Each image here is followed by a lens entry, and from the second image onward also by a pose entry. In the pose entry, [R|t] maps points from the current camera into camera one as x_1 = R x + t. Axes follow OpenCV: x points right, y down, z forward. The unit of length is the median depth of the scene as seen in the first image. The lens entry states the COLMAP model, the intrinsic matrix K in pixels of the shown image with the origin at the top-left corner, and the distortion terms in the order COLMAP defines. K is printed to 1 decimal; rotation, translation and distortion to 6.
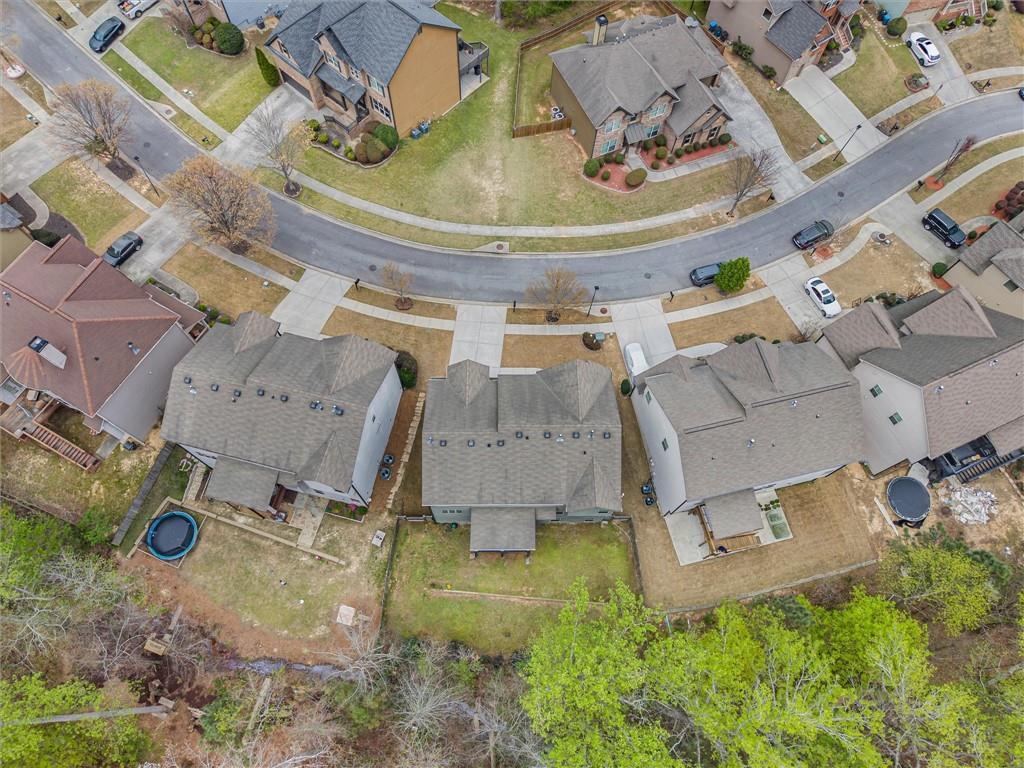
lens RADIAL K [[678.9, 0, 512.2], [0, 678.9, 385.7], [0, 0, 1]] dist [0.009150, -0.017551]
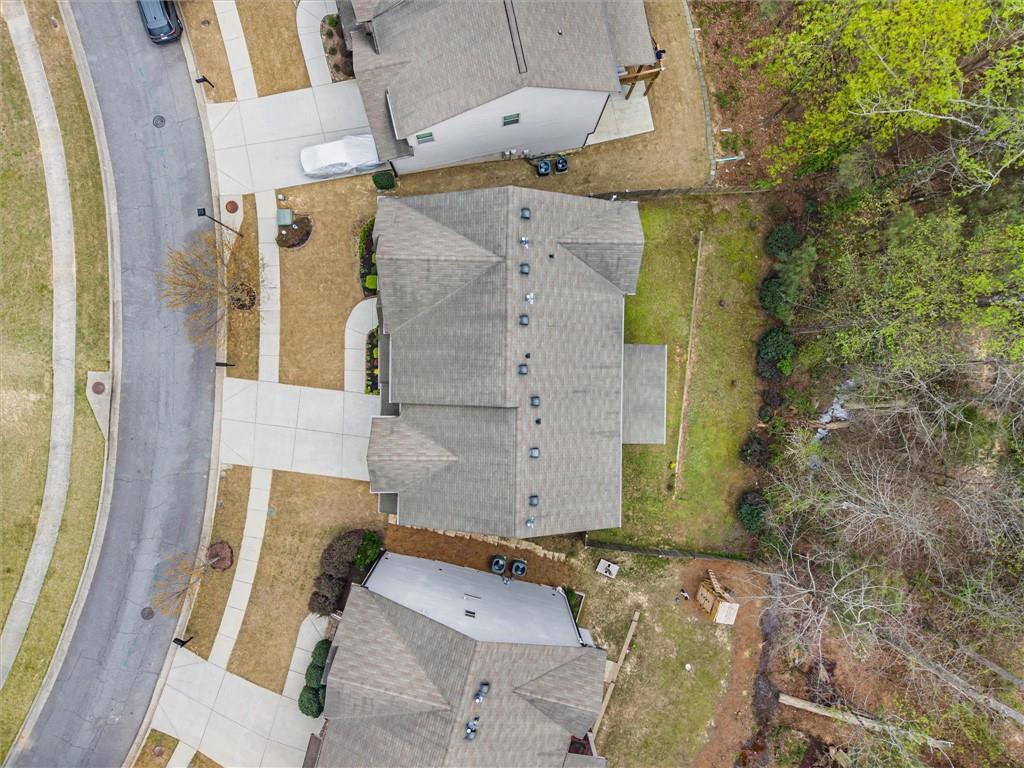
lens RADIAL K [[678.9, 0, 514.8], [0, 678.9, 382.7], [0, 0, 1]] dist [0.009150, -0.017551]
pose [[0.022162, -0.998570, -0.048647, 0.020997], [0.910603, 0.000076, 0.413282, -0.131346], [-0.412687, -0.053457, 0.909303, 0.379207]]
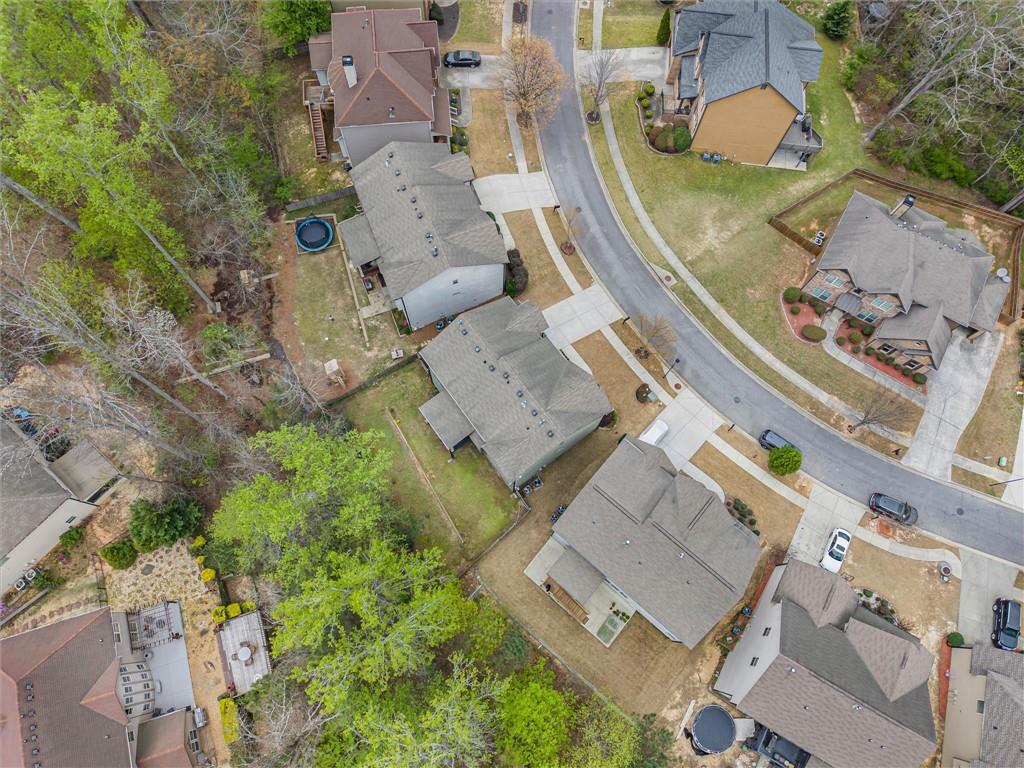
lens RADIAL K [[678.9, 0, 512.0], [0, 678.9, 385.4], [0, 0, 1]] dist [0.009150, -0.017551]
pose [[0.582539, 0.765460, -0.273349, 0.276998], [-0.753371, 0.634728, 0.171909, -0.099384], [0.305092, 0.105790, 0.946429, -0.093015]]
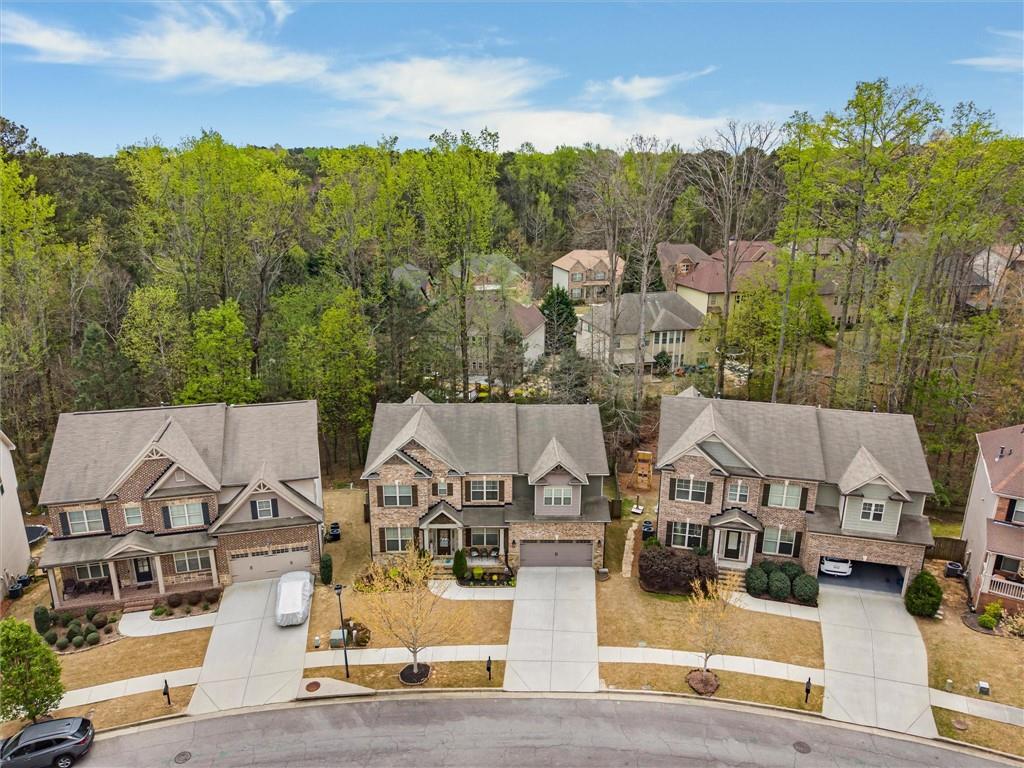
lens RADIAL K [[678.9, 0, 509.1], [0, 678.9, 377.4], [0, 0, 1]] dist [0.009150, -0.017551]
pose [[-0.999152, -0.034397, -0.022625, 0.007432], [-0.026181, 0.106715, 0.993945, -0.655106], [-0.031774, 0.993695, -0.107525, 0.829261]]
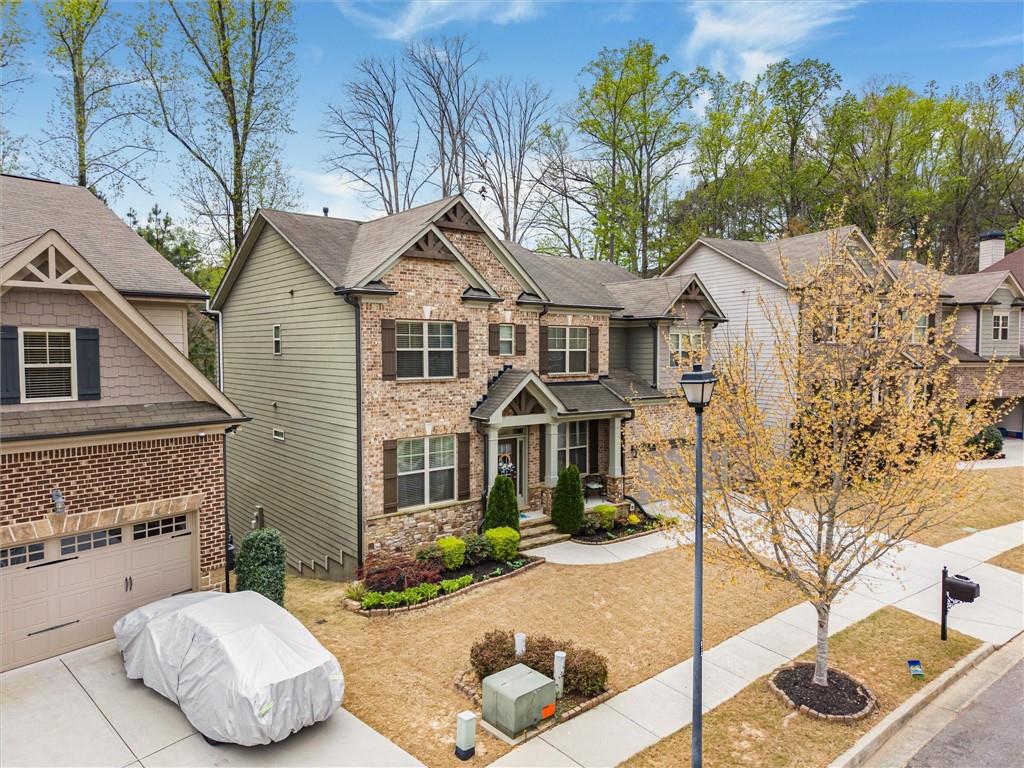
lens RADIAL K [[678.9, 0, 511.5], [0, 678.9, 377.3], [0, 0, 1]] dist [0.009150, -0.017551]
pose [[-0.785651, -0.010899, -0.618573, 0.226144], [-0.580930, 0.356861, 0.731553, -0.206814], [0.212772, 0.934094, -0.286700, 0.963834]]
